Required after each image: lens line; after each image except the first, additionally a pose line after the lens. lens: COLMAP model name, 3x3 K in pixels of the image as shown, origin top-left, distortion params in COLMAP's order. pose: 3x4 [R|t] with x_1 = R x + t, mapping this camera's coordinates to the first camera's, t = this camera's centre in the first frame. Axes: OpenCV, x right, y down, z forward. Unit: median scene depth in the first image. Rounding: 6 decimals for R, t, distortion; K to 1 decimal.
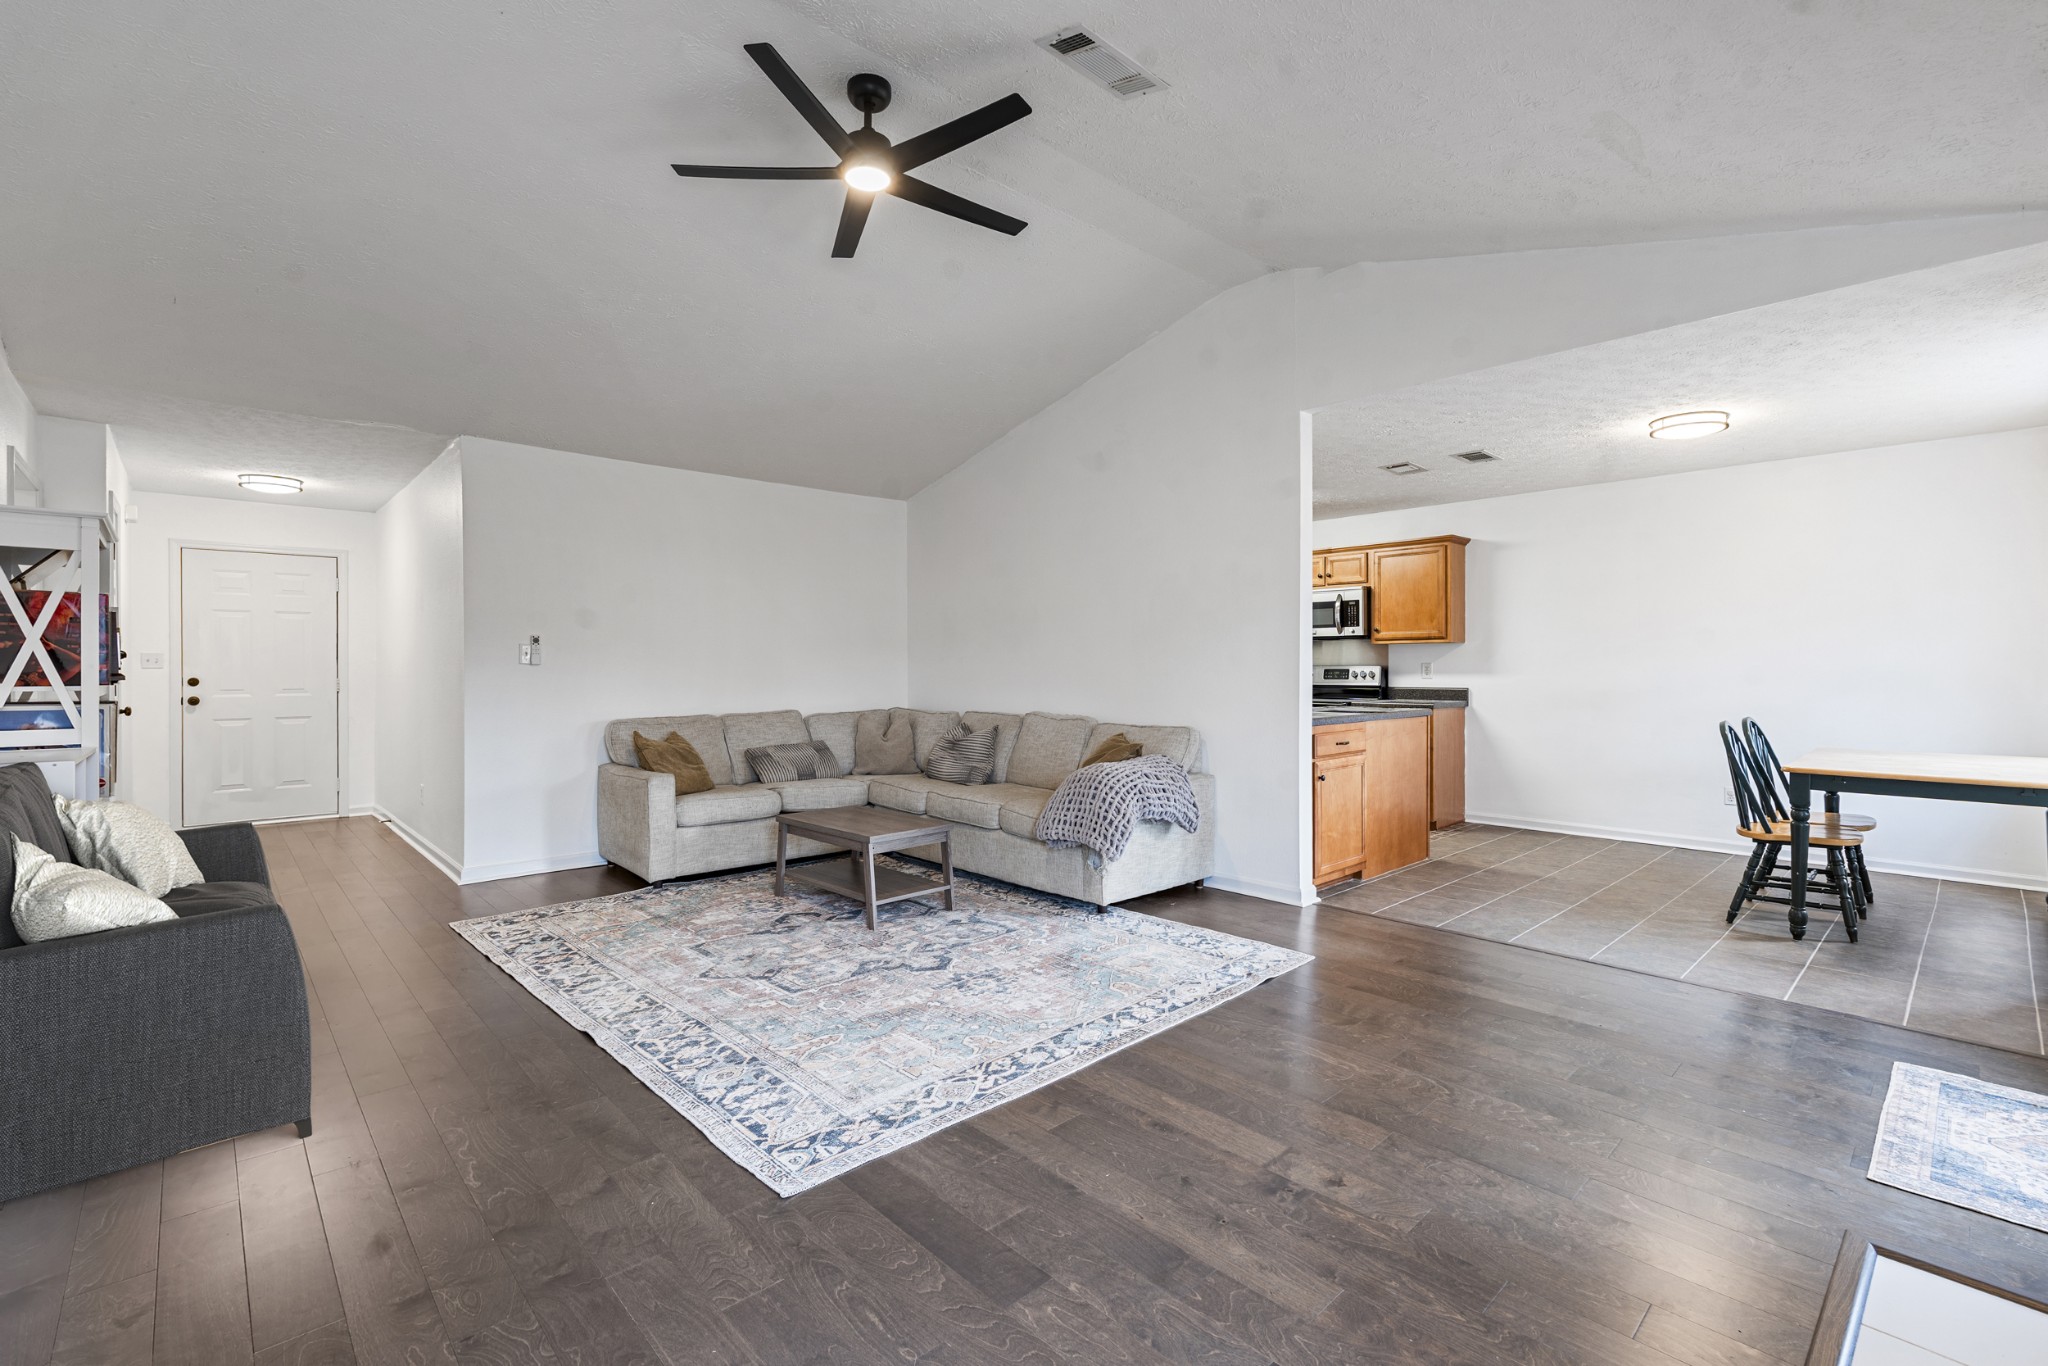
lens RADIAL K [[898.4, 0, 1019.8], [0, 898.4, 669.7], [0, 0, 1]] dist [-0.009426, 0.001378]
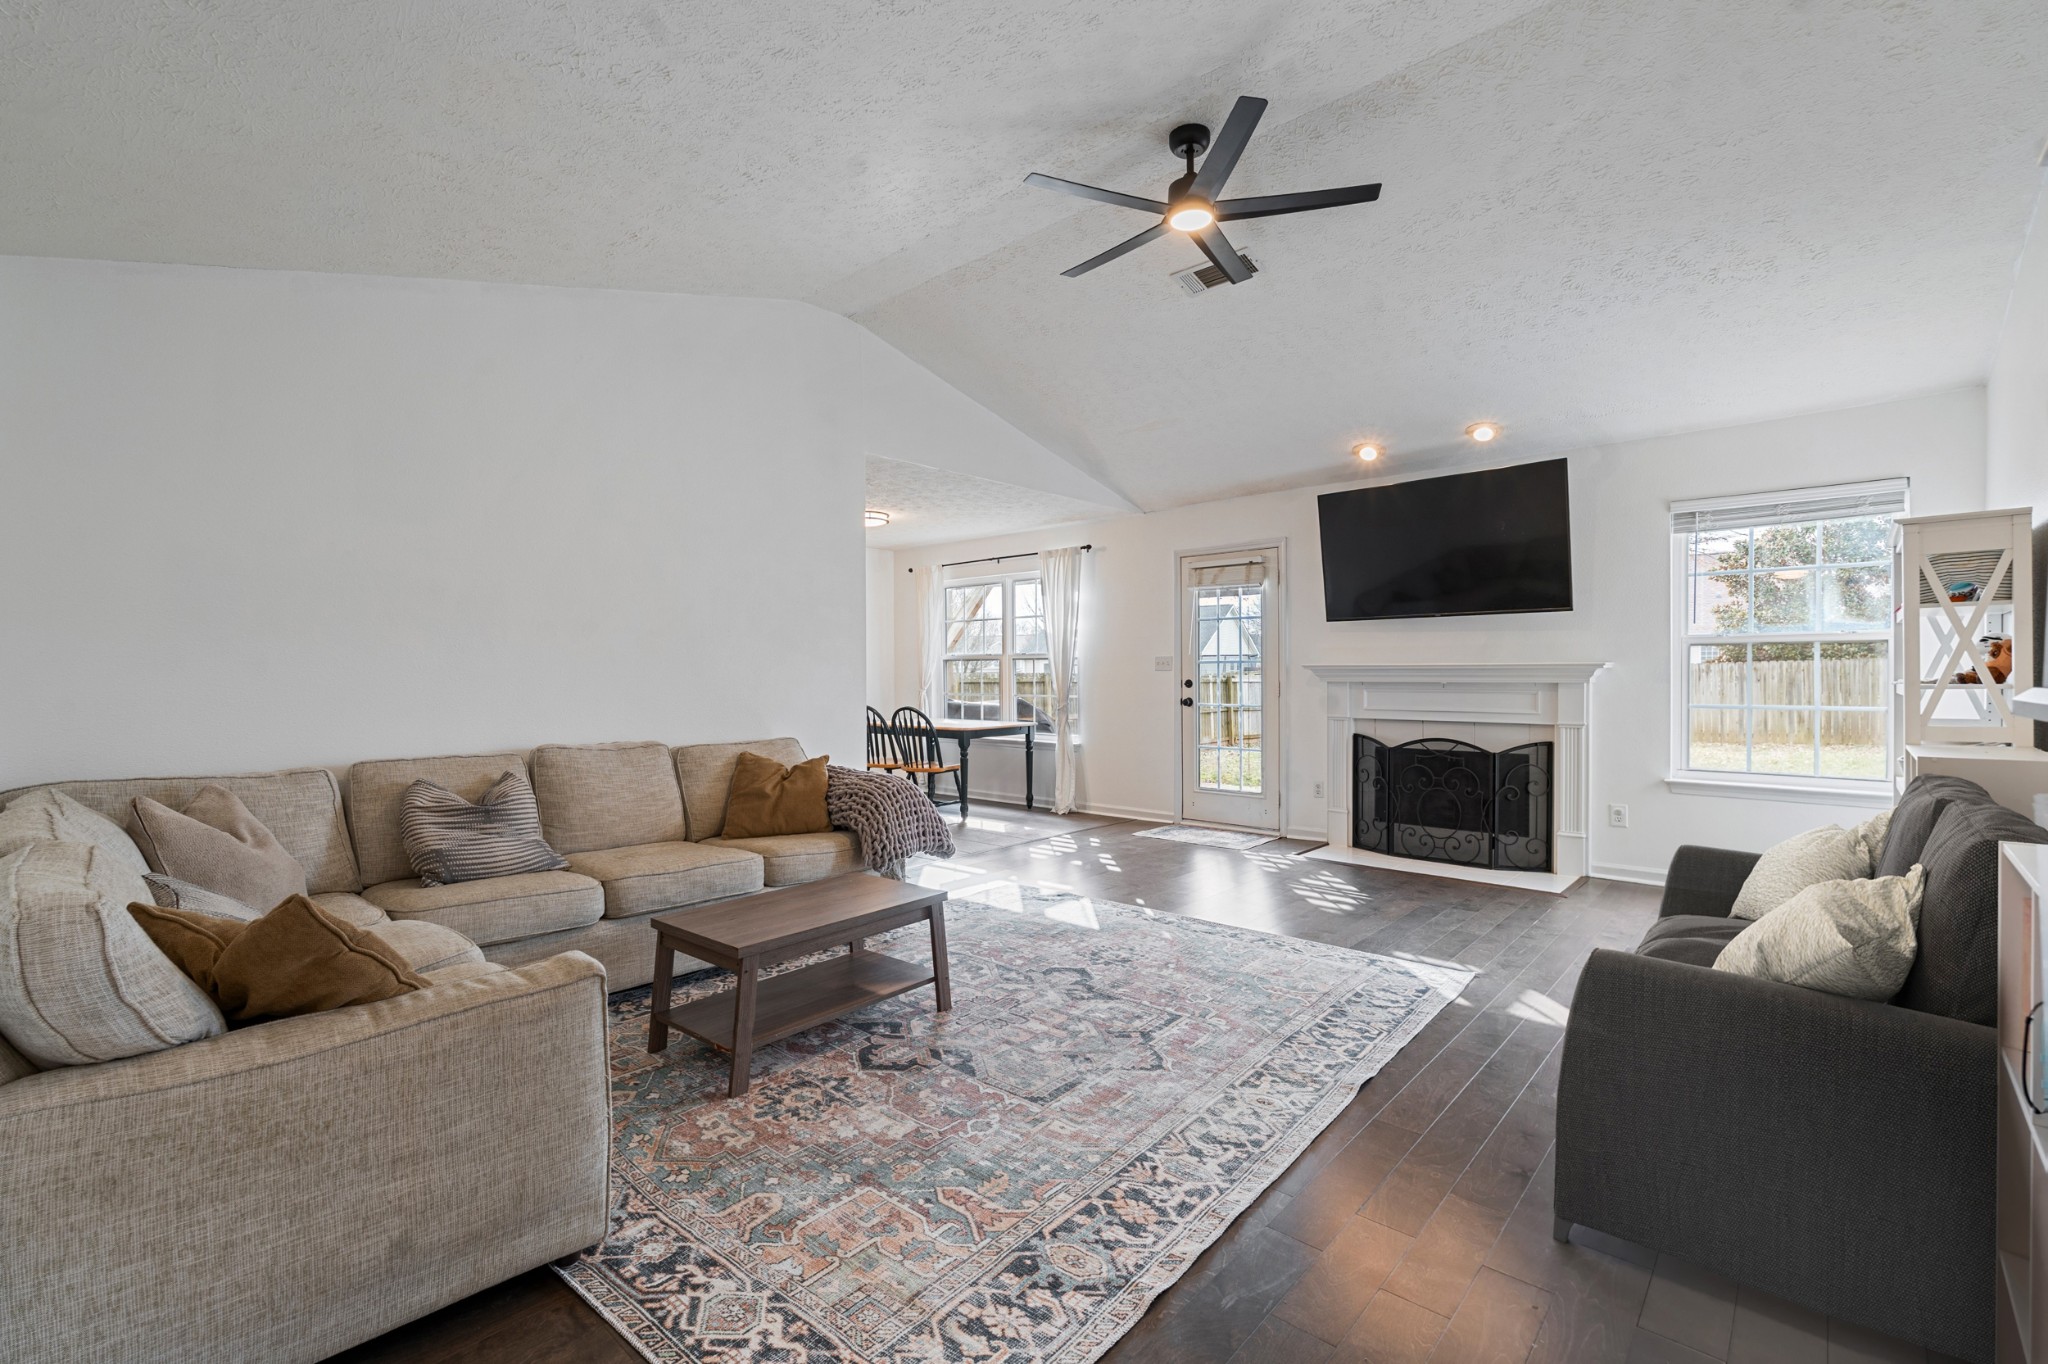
lens RADIAL K [[898.4, 0, 1009.5], [0, 898.4, 680.8], [0, 0, 1]] dist [-0.009426, 0.001378]
pose [[-0.080437, -0.007923, 0.996728, -1.133414], [0.011014, 0.999900, 0.008837, -0.005623], [-0.996699, 0.011689, -0.080342, 1.199388]]
